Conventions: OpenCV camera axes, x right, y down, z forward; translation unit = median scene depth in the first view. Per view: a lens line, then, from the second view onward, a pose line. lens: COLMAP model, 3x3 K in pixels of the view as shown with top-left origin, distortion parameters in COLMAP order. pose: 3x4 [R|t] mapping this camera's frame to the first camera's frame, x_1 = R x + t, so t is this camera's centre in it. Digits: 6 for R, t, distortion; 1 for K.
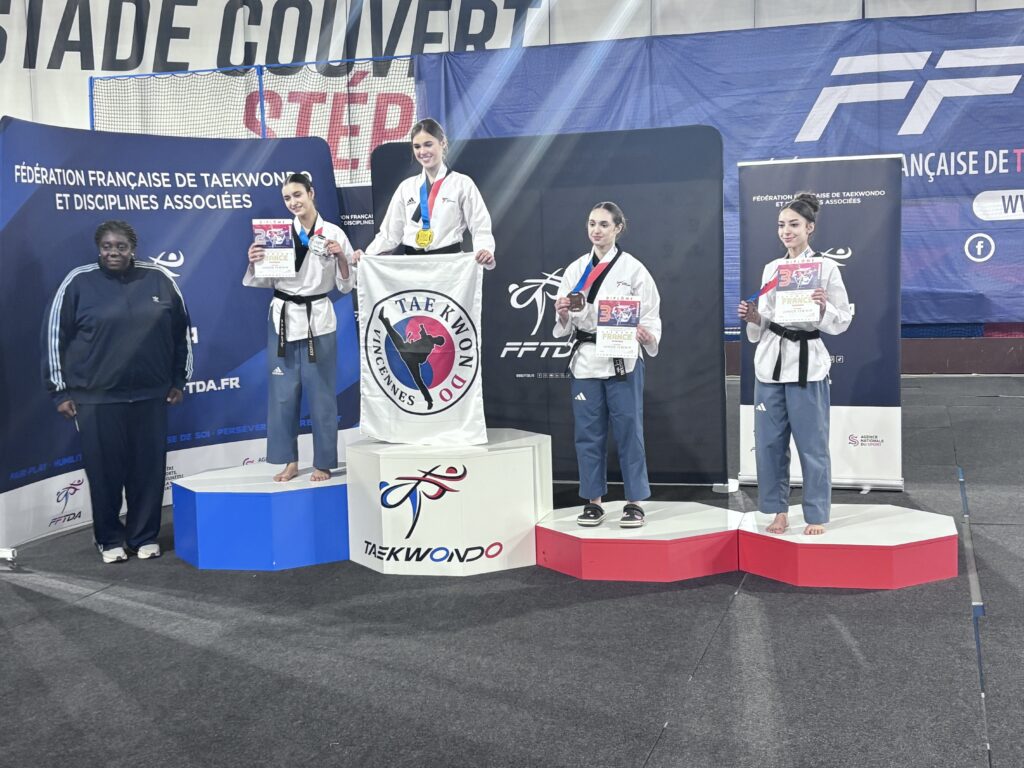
lens RADIAL K [[1406.7, 0, 512.0], [0, 1406.7, 413.6], [0, 0, 1]] dist [0.057844, 0.000000]
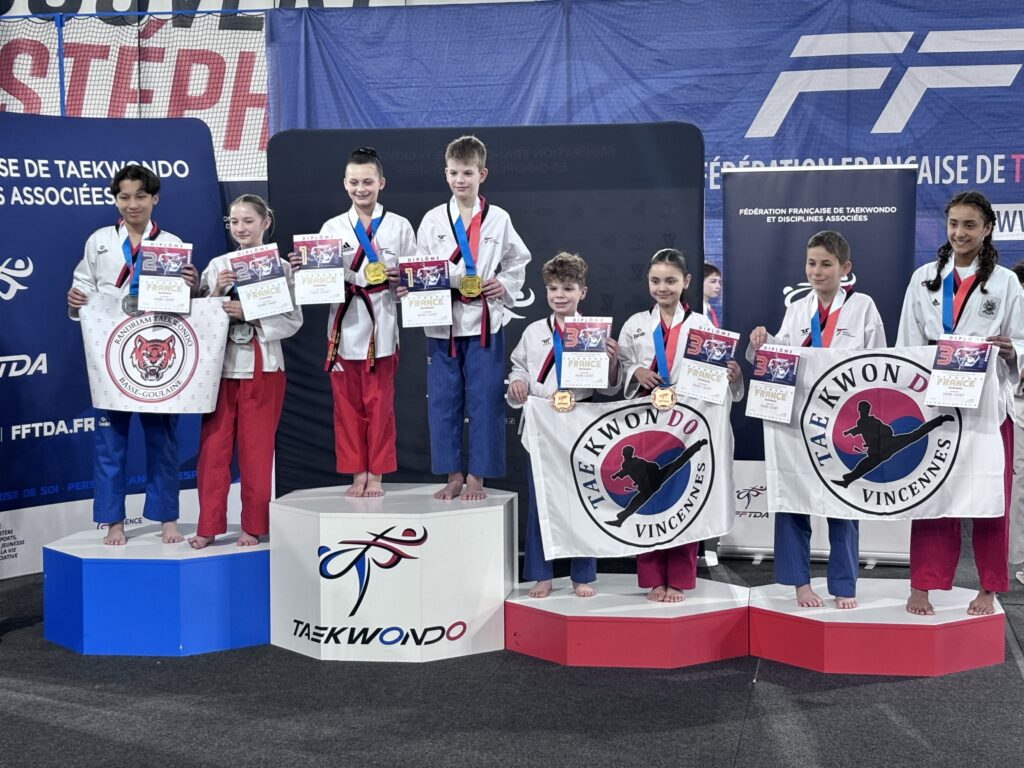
lens RADIAL K [[1884.3, 0, 512.4], [0, 1884.3, 391.5], [0, 0, 1]] dist [0.088057, 0.000000]
pose [[0.994157, 0.016494, 0.106676, -0.079459], [-0.011655, 0.998881, -0.045825, 0.005854], [-0.107313, 0.044314, 0.993237, -0.084767]]
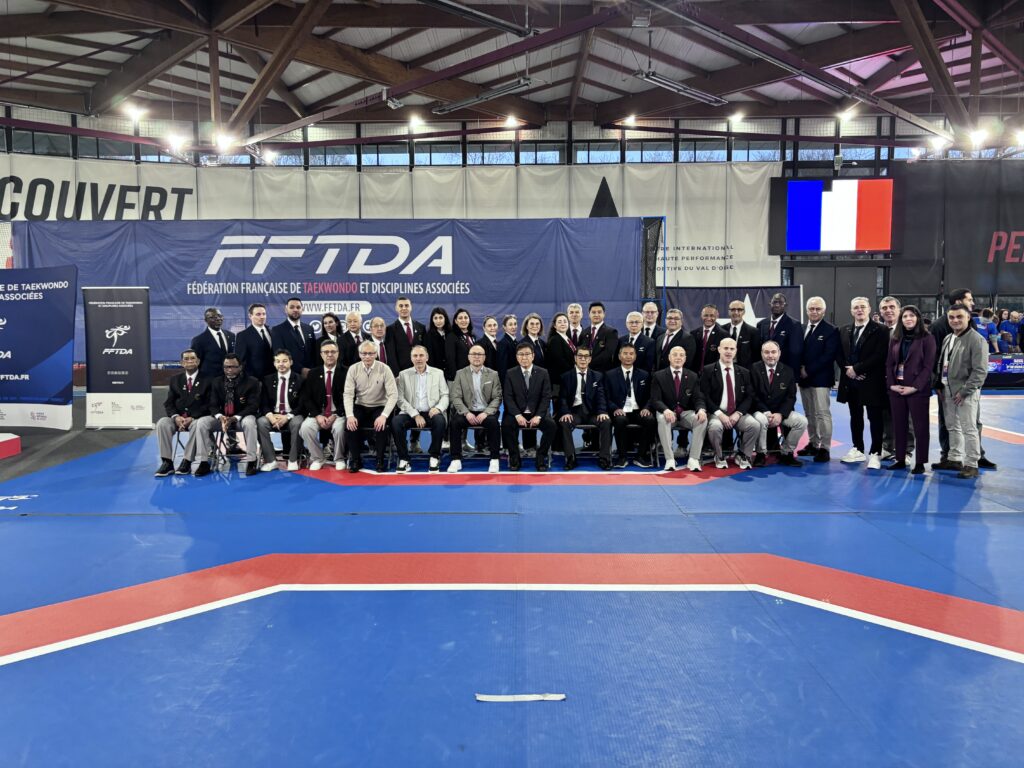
lens RADIAL K [[786.1, 0, 505.4], [0, 786.1, 382.2], [0, 0, 1]] dist [0.039845, -0.028650]
pose [[0.970410, 0.009562, 0.241276, 0.626071], [0.000312, 0.999165, -0.040853, 0.030080], [-0.241465, 0.039719, 0.969596, -0.434190]]
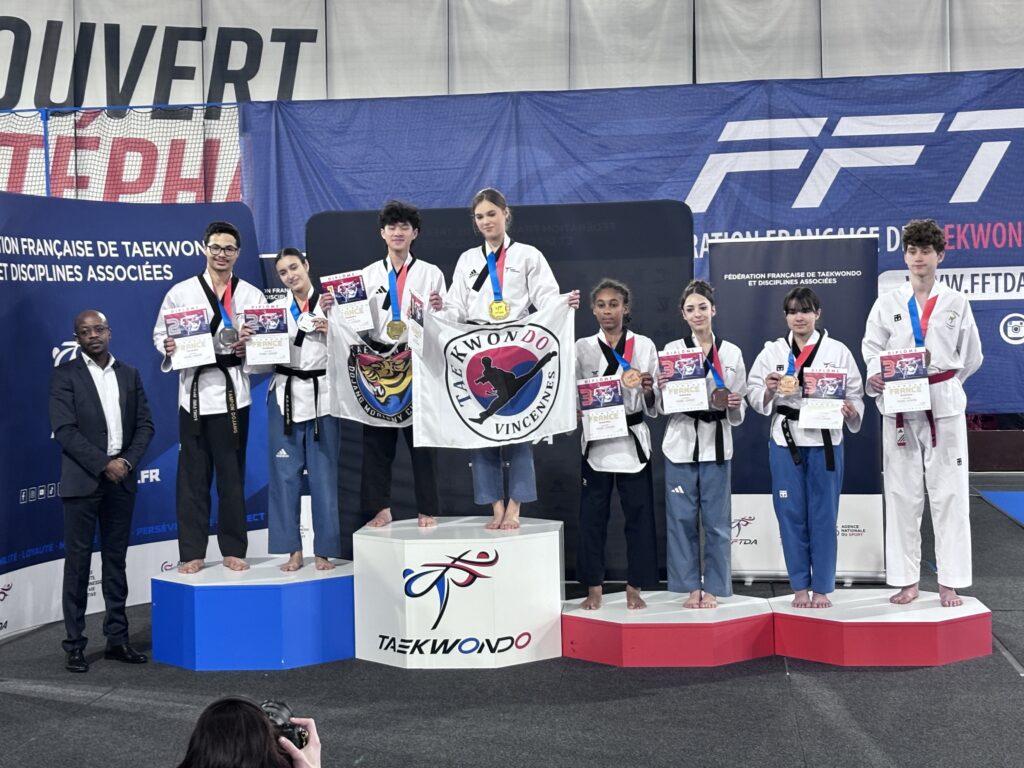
lens RADIAL K [[1816.0, 0, 504.1], [0, 1816.0, 379.5], [0, 0, 1]] dist [0.114459, 0.000000]
pose [[0.985513, 0.002003, 0.169586, -0.185627], [0.013457, 0.995854, -0.089970, 0.025388], [-0.169063, 0.090948, 0.981400, -0.175582]]
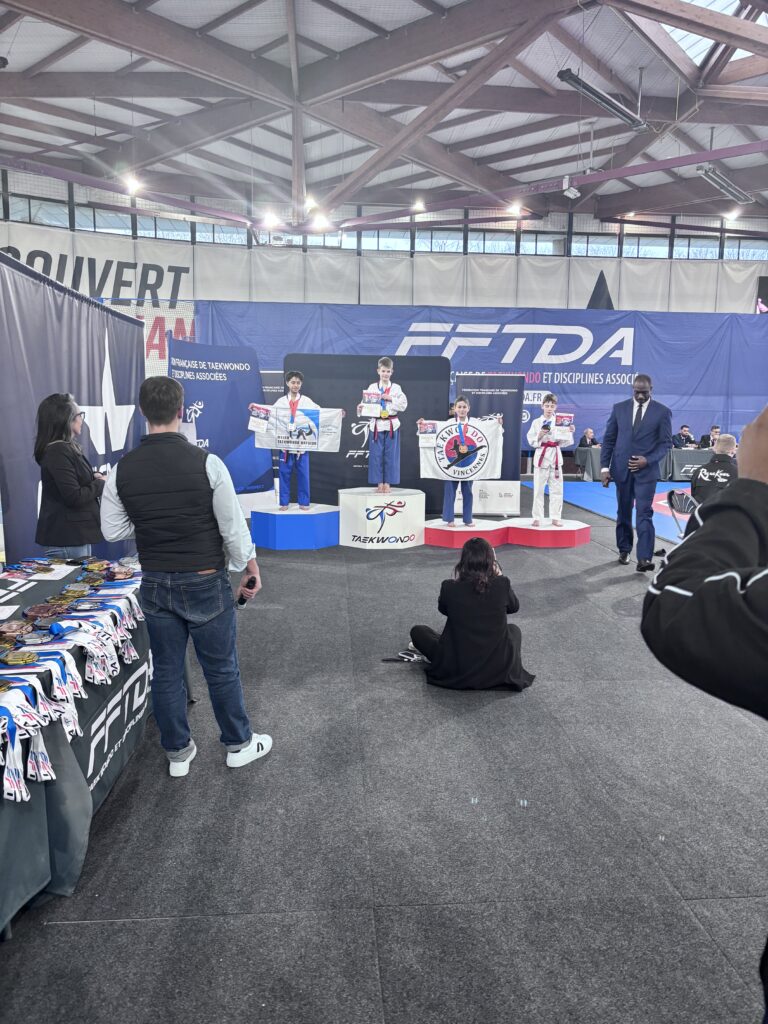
lens RADIAL K [[786.1, 0, 386.2], [0, 786.1, 515.8], [0, 0, 1]] dist [0.039845, -0.028650]
pose [[0.931140, -0.006969, 0.364594, -0.413802], [0.001628, 0.999887, 0.014954, 0.033099], [-0.364657, -0.013331, 0.931046, -0.146388]]
